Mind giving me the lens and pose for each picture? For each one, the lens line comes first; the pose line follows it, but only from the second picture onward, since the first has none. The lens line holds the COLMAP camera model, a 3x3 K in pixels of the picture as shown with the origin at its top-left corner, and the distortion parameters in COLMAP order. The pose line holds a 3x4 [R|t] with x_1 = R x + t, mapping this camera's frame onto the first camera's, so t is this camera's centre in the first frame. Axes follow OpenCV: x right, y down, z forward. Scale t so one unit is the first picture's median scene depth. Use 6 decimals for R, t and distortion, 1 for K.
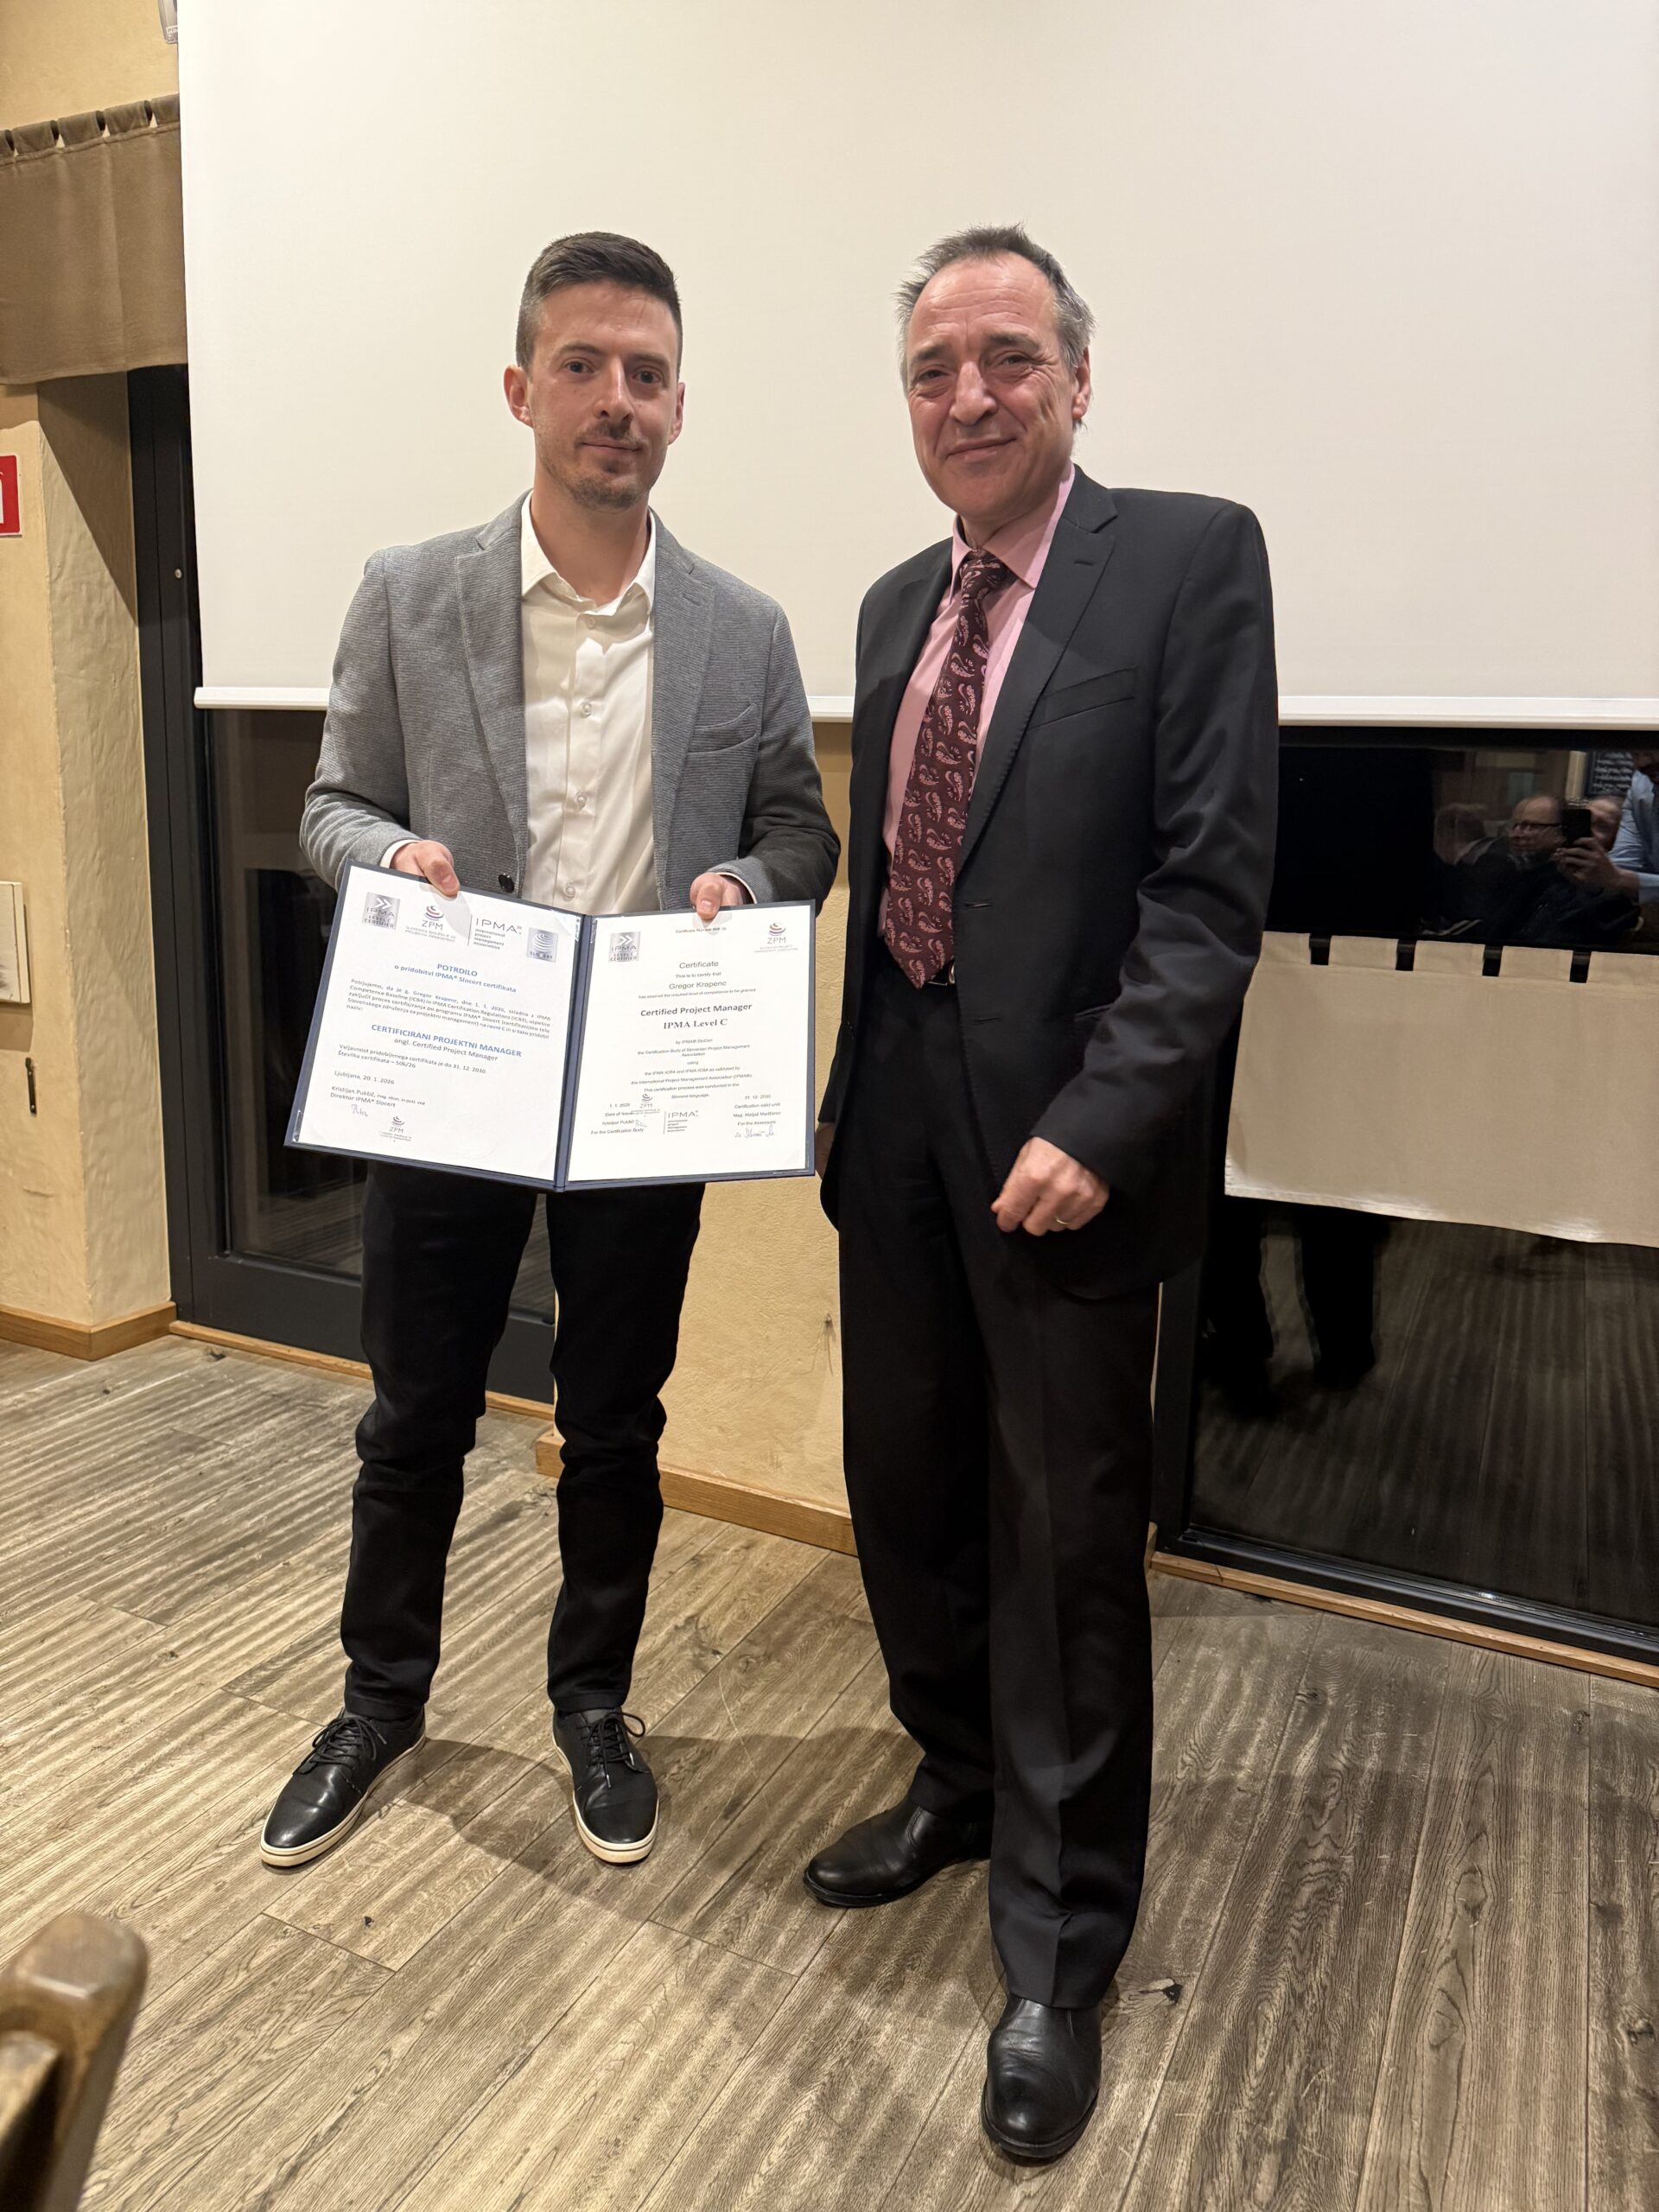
lens RADIAL K [[1572.7, 0, 833.4], [0, 1572.7, 1098.1], [0, 0, 1]] dist [0.008214, -0.009732]
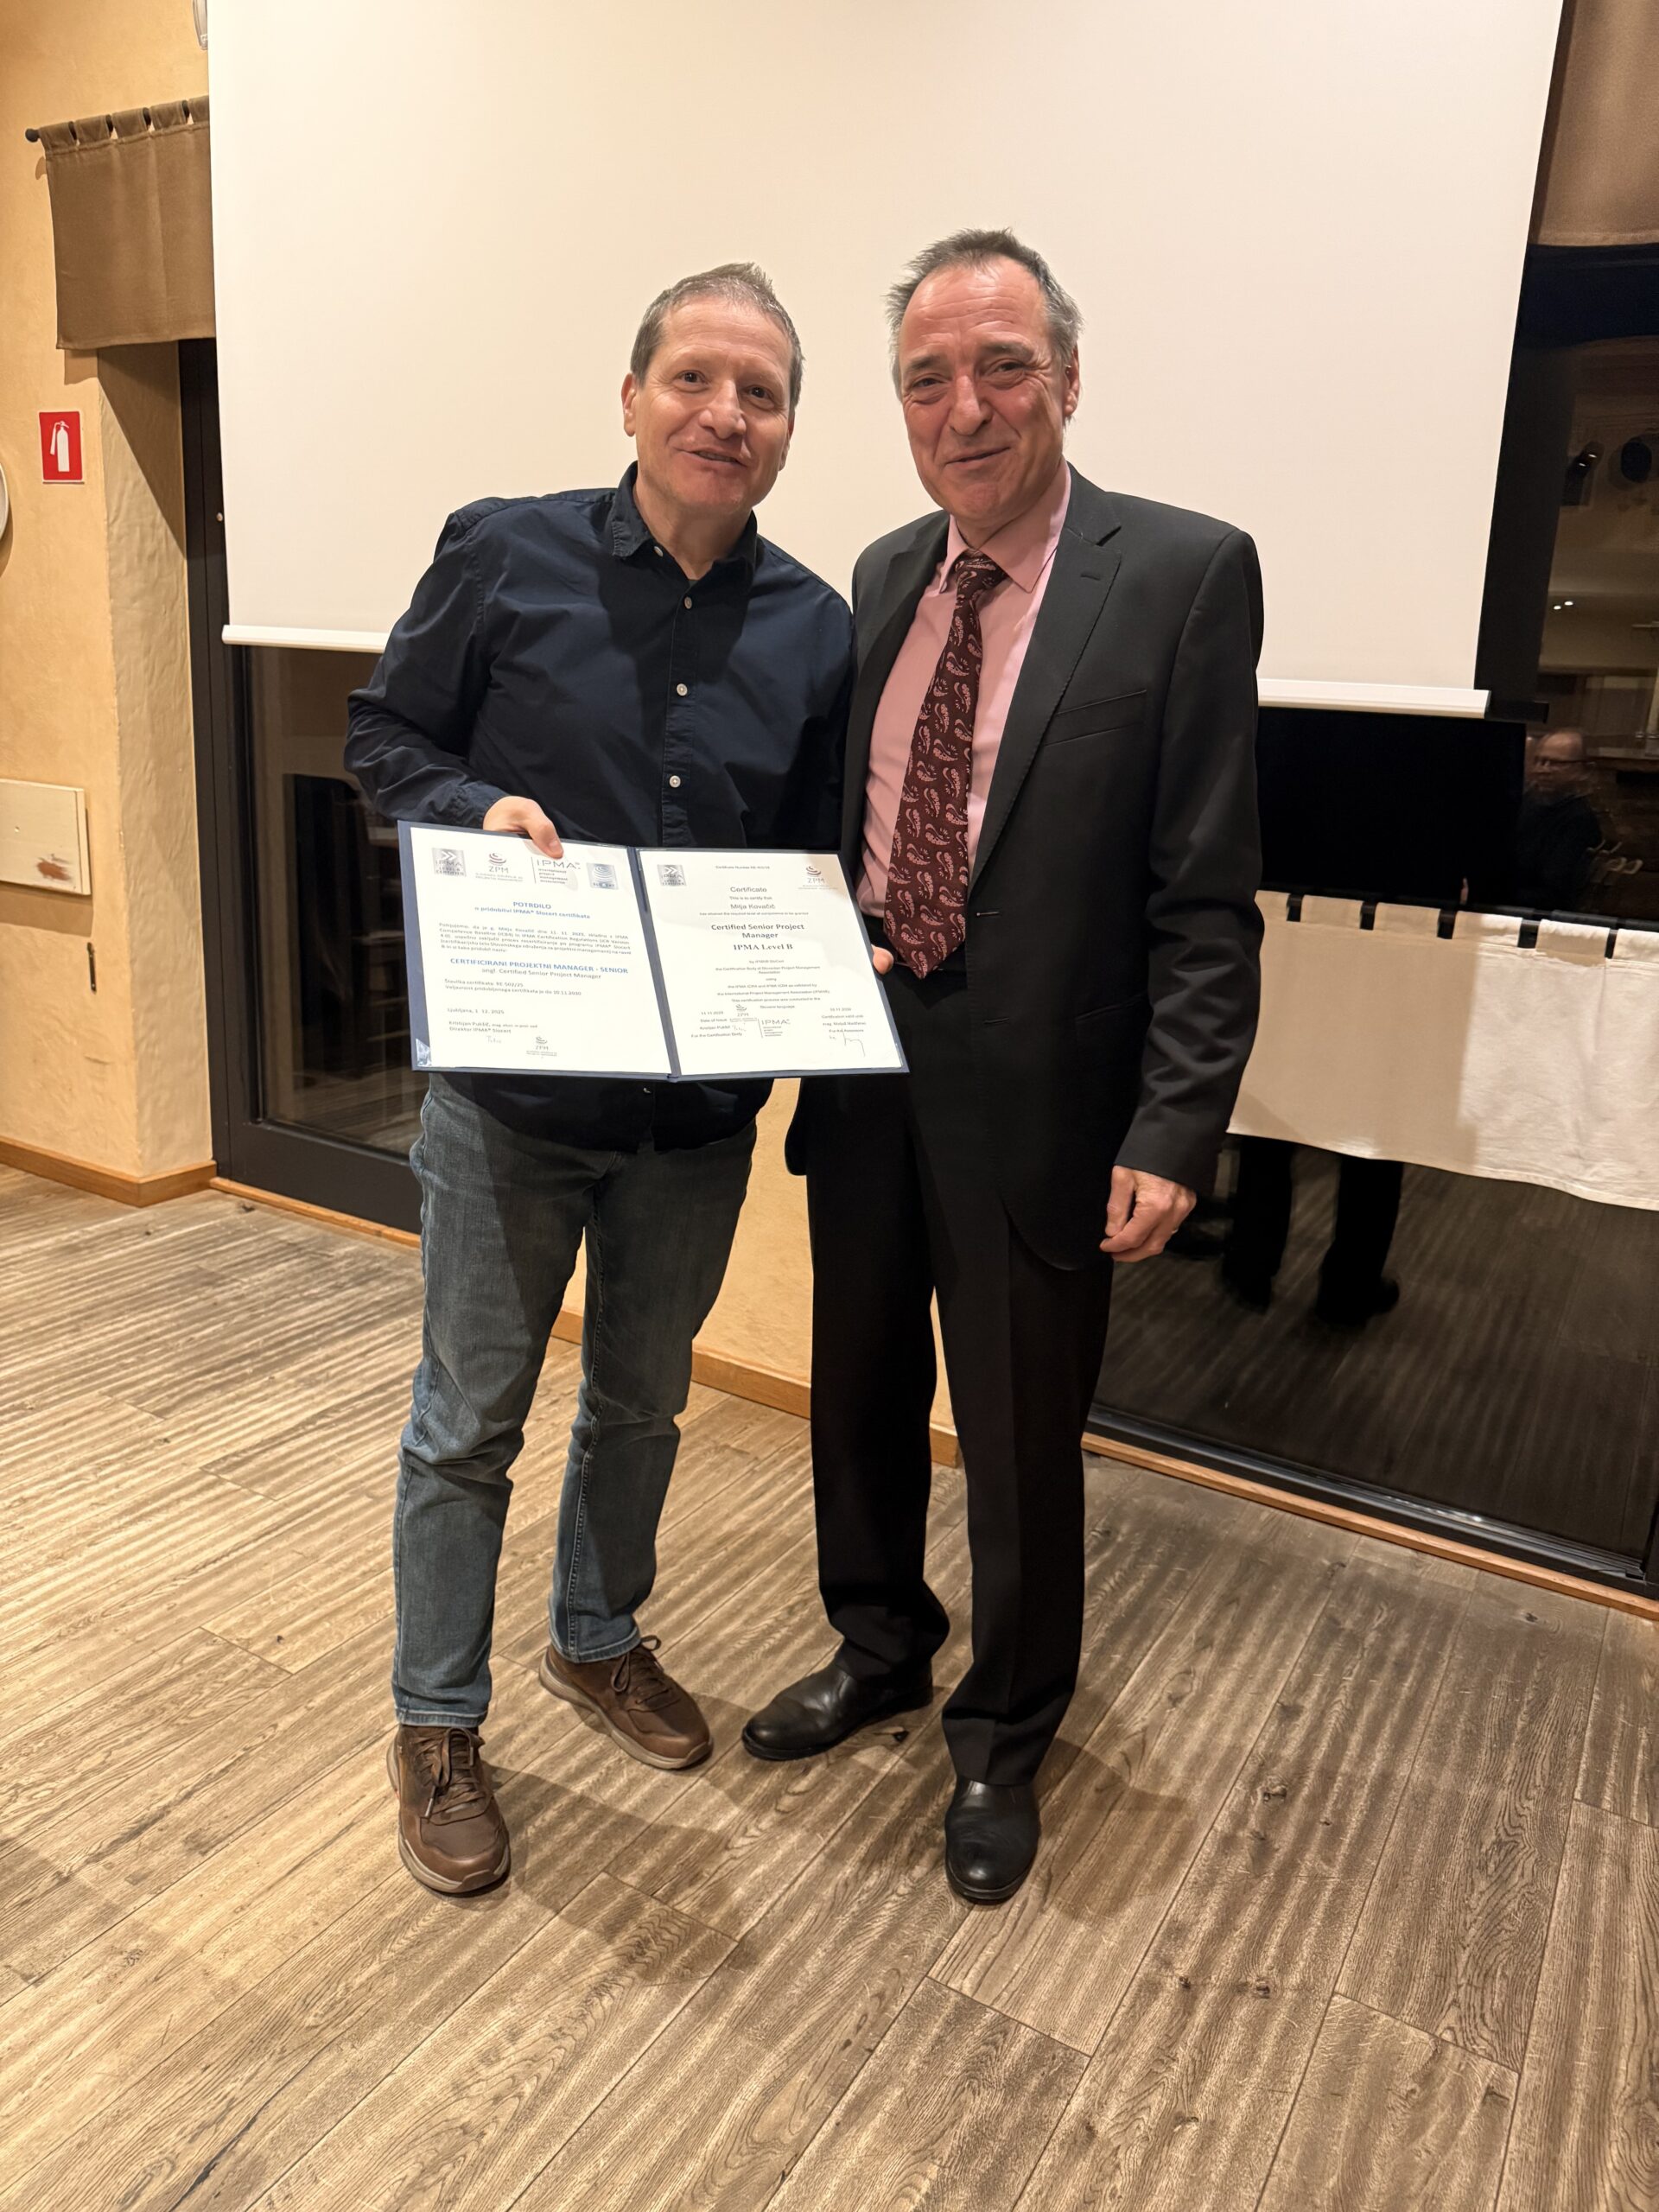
lens RADIAL K [[1572.7, 0, 822.4], [0, 1572.7, 1092.0], [0, 0, 1]] dist [0.008214, -0.009732]
pose [[0.996090, 0.043638, -0.076815, 0.170736], [-0.039144, 0.997487, 0.059061, -0.008049], [0.079199, -0.055823, 0.995295, -0.160678]]
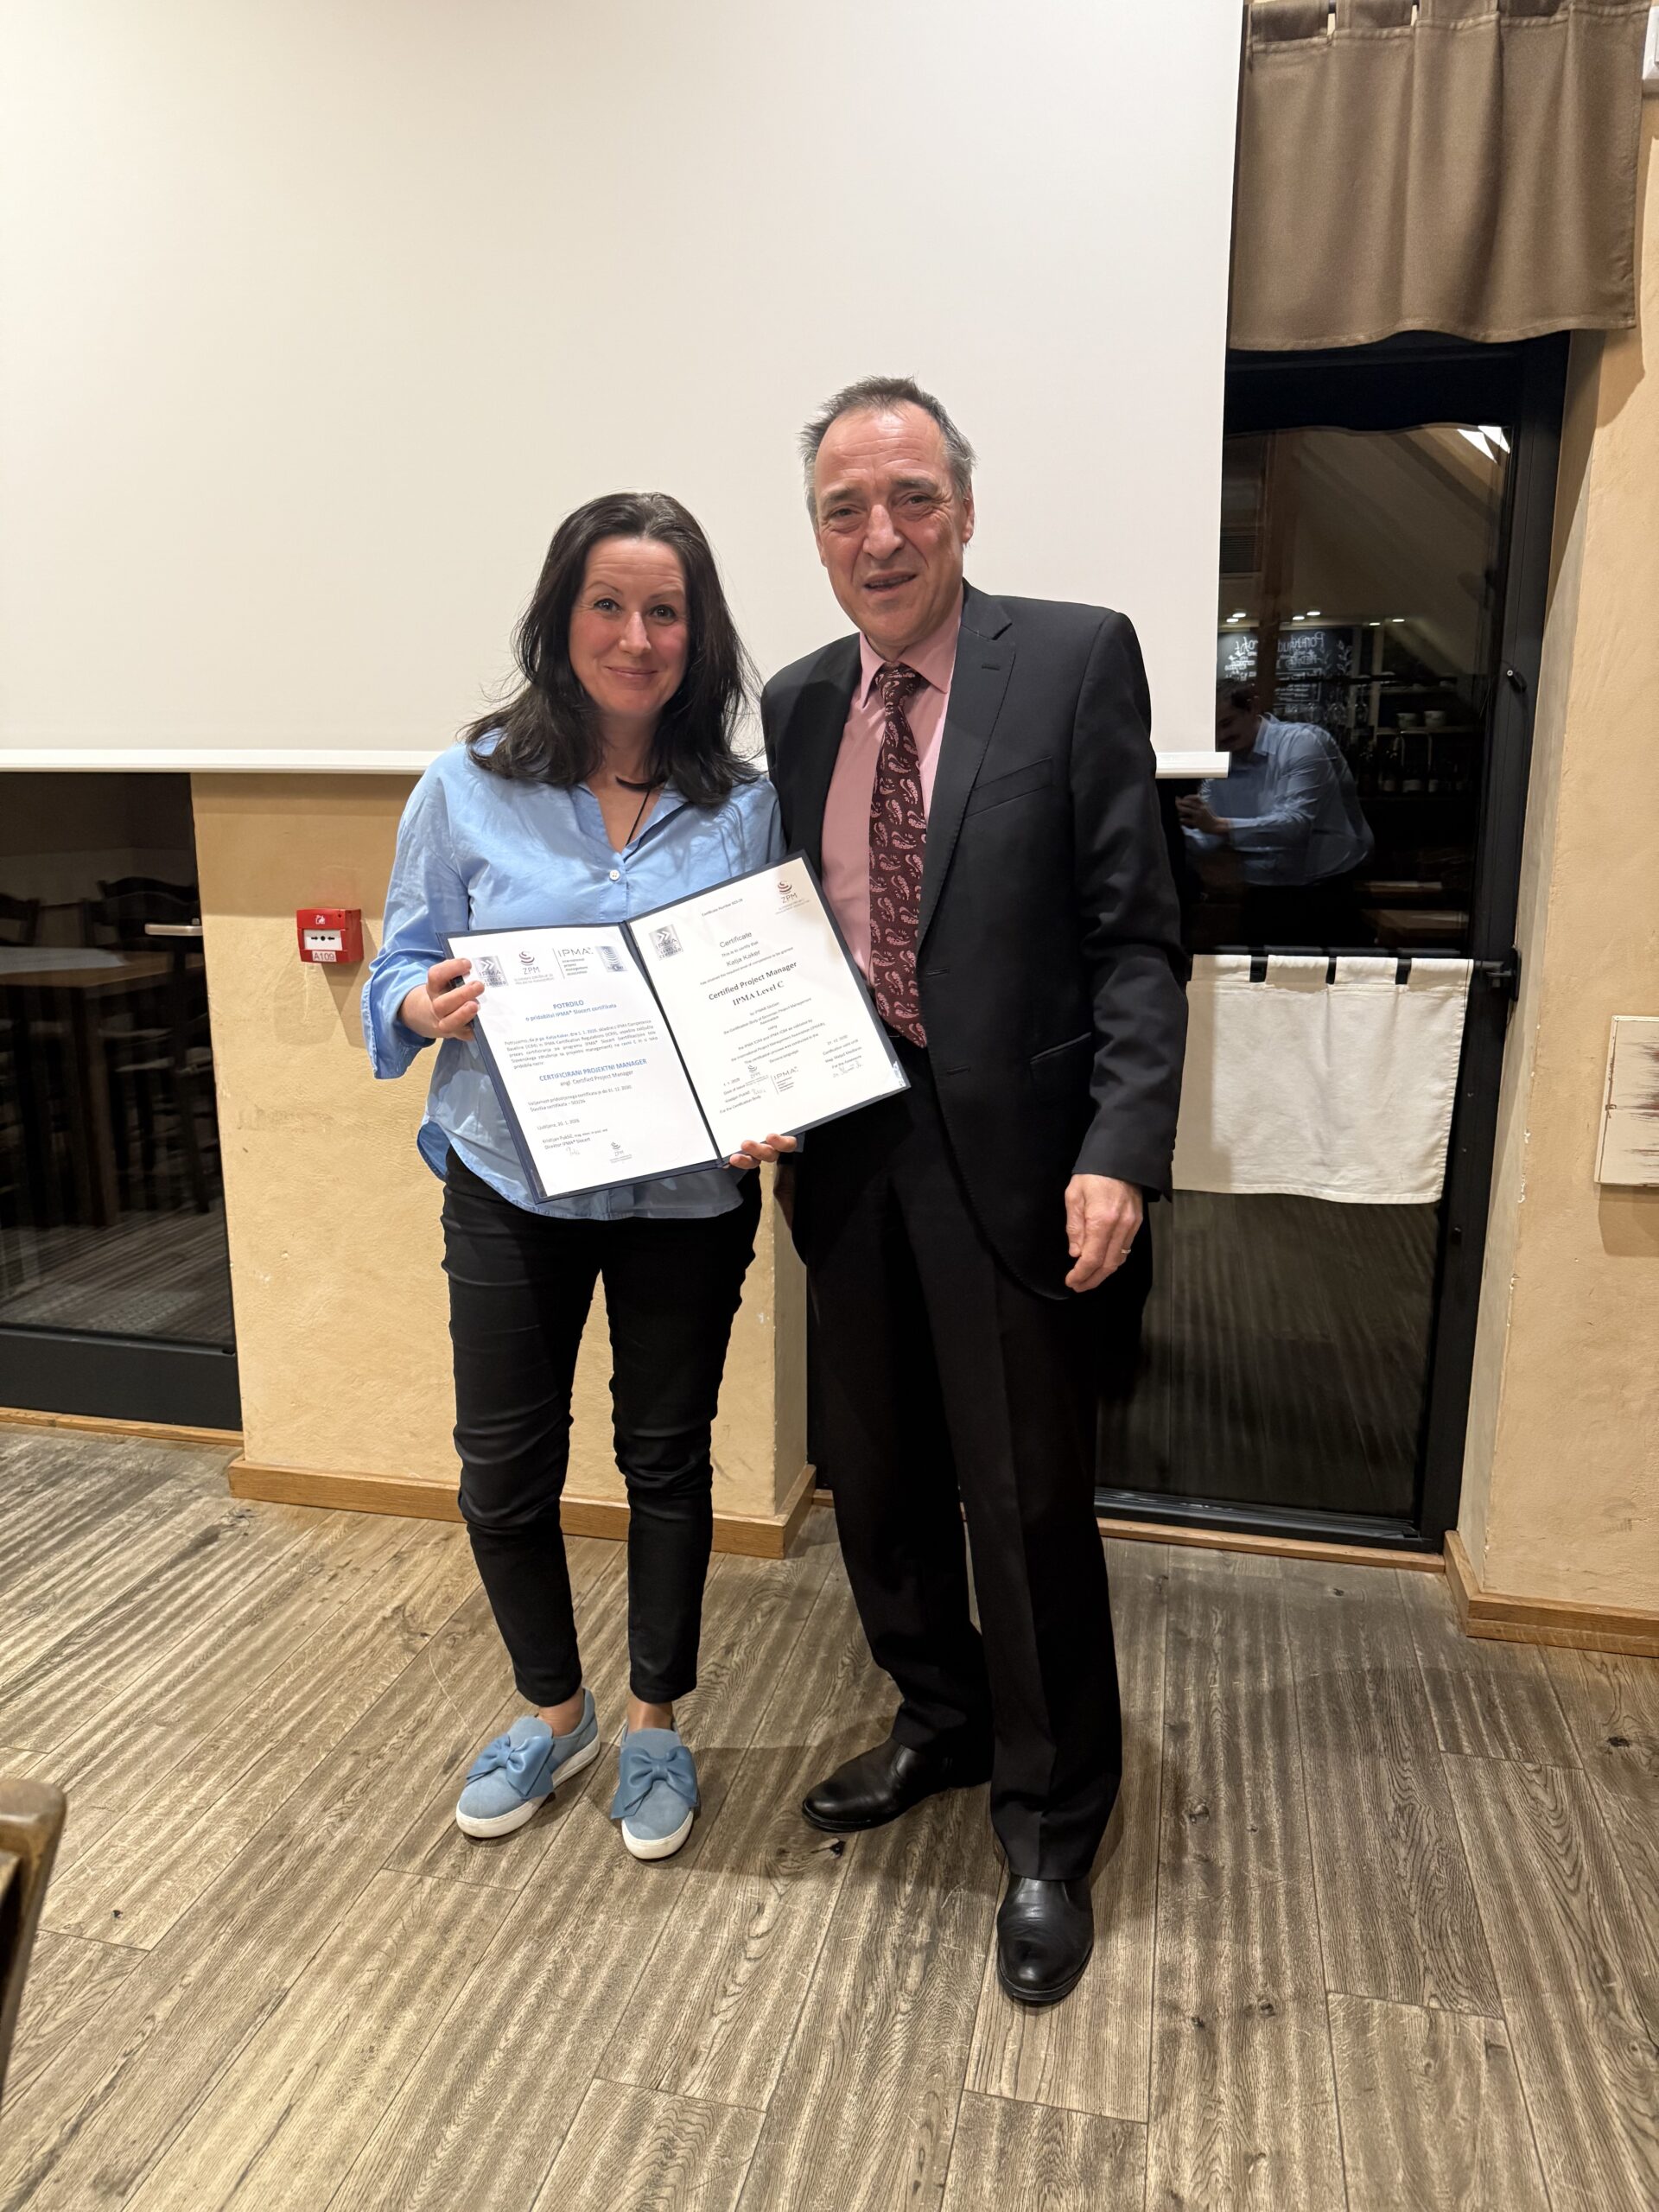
lens RADIAL K [[1572.7, 0, 828.1], [0, 1572.7, 1062.3], [0, 0, 1]] dist [0.008214, -0.009732]
pose [[0.975894, -0.070822, 0.206435, 0.001614], [0.072850, 0.997340, -0.002228, -0.021652], [-0.205728, 0.017213, 0.978458, -0.139842]]
